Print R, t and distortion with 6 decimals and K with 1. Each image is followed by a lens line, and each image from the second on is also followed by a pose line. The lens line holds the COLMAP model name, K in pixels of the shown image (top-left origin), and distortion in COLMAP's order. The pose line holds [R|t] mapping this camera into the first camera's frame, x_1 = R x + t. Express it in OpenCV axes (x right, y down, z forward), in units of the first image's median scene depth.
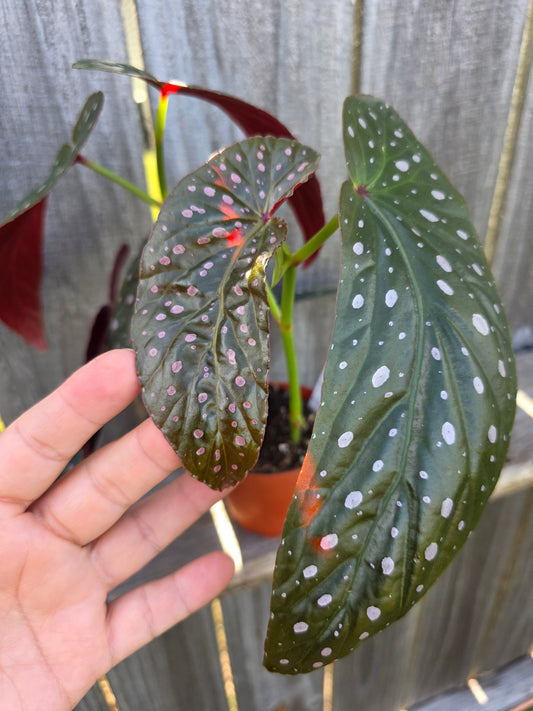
lens RADIAL K [[511.1, 0, 259.8], [0, 511.1, 359.6], [0, 0, 1]] dist [-0.001627, -0.027288]
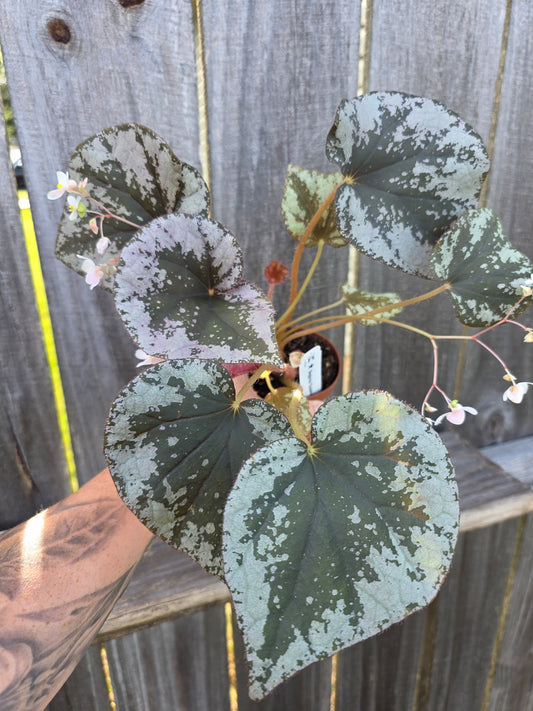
lens RADIAL K [[511.1, 0, 271.6], [0, 511.1, 360.5], [0, 0, 1]] dist [-0.001627, -0.027288]
pose [[0.999260, 0.035555, 0.014646, 0.354573], [-0.032367, 0.983338, -0.178882, 0.028803], [-0.020762, 0.178276, 0.983762, -0.202917]]
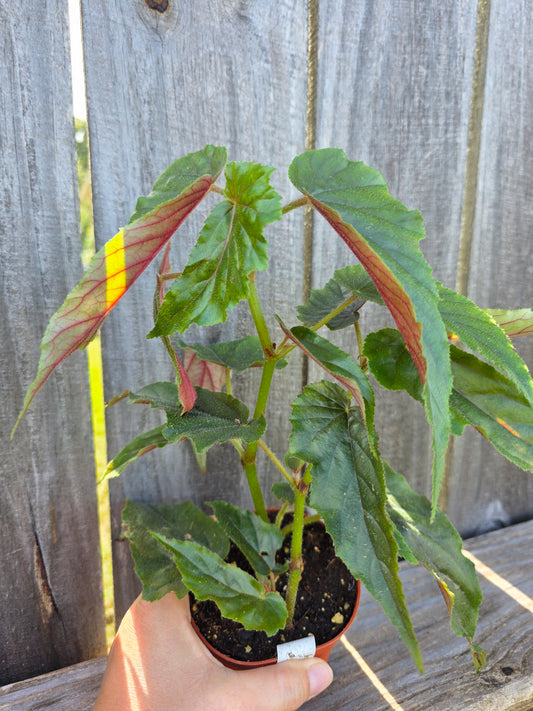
lens RADIAL K [[511.1, 0, 266.5], [0, 511.1, 353.2], [0, 0, 1]] dist [-0.001627, -0.027288]
pose [[0.994878, 0.037926, 0.093699, 0.018508], [-0.002390, 0.935513, -0.353285, 0.021320], [-0.101056, 0.351251, 0.930812, 0.144912]]
